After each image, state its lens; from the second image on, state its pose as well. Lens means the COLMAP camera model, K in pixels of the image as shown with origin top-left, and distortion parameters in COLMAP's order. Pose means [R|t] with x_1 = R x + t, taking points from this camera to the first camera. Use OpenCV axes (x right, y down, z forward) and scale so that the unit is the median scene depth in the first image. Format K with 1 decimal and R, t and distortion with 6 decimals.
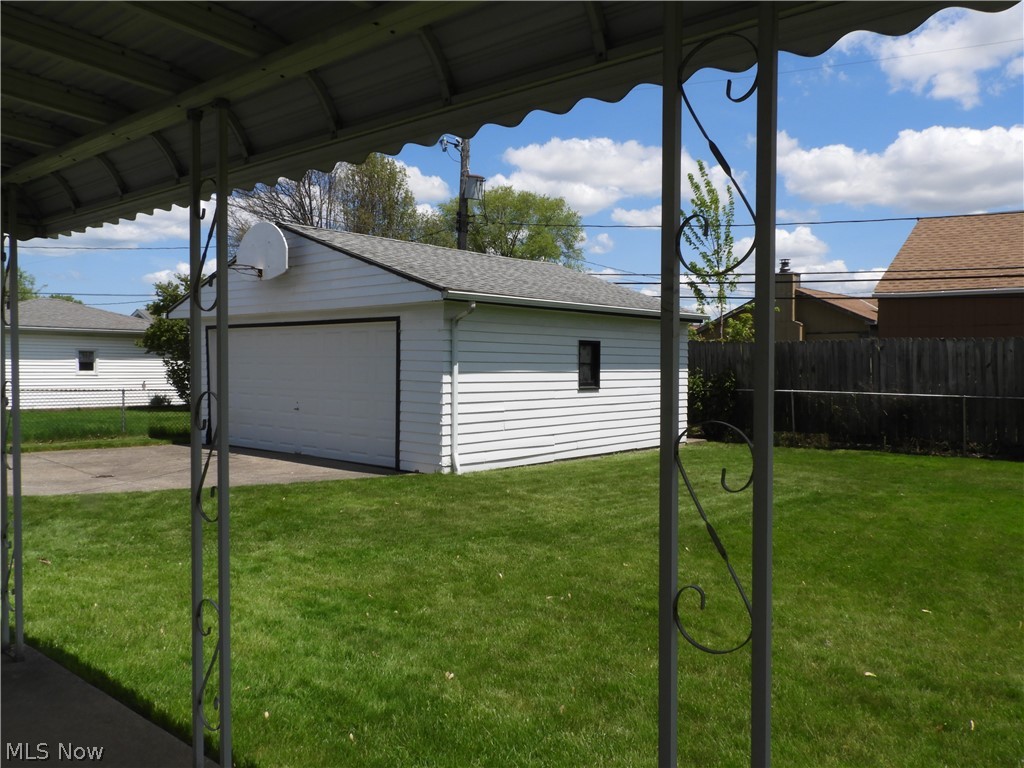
lens RADIAL K [[812.2, 0, 512.0], [0, 812.2, 384.0], [0, 0, 1]] dist [-0.003336, -0.001289]
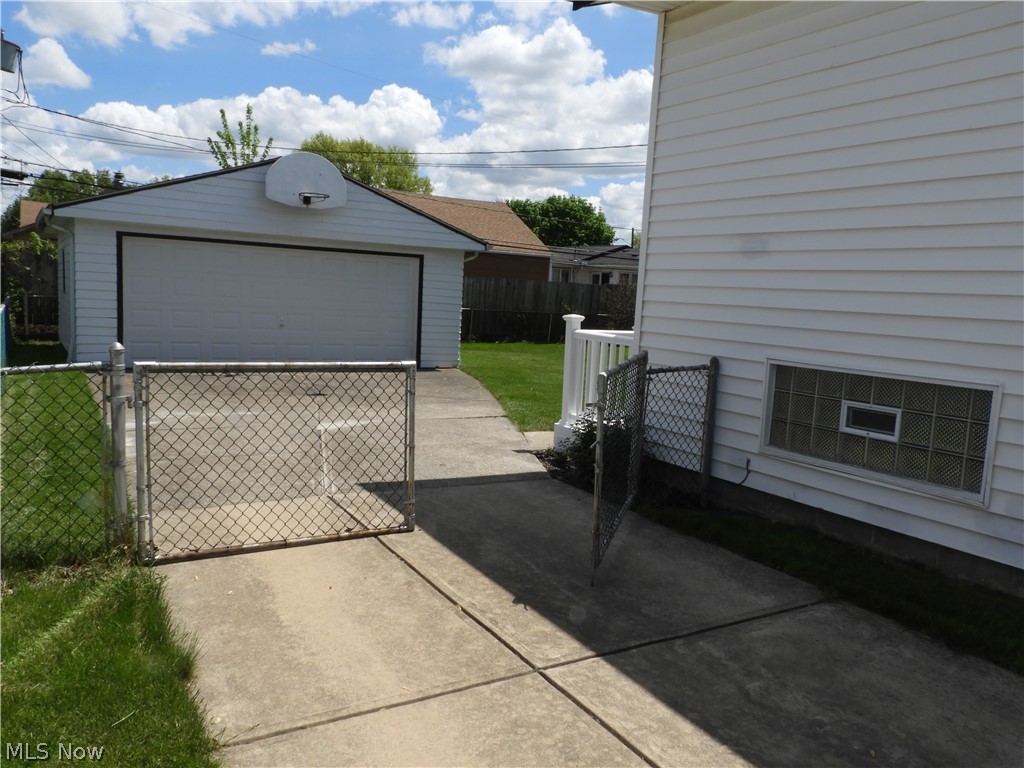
lens RADIAL K [[812.2, 0, 512.0], [0, 812.2, 384.0], [0, 0, 1]] dist [-0.003336, -0.001289]
pose [[0.306140, -0.091598, 0.947570, -1.380267], [-0.027309, 0.994106, 0.104919, -0.013450], [-0.951595, -0.057997, 0.301834, 0.418222]]
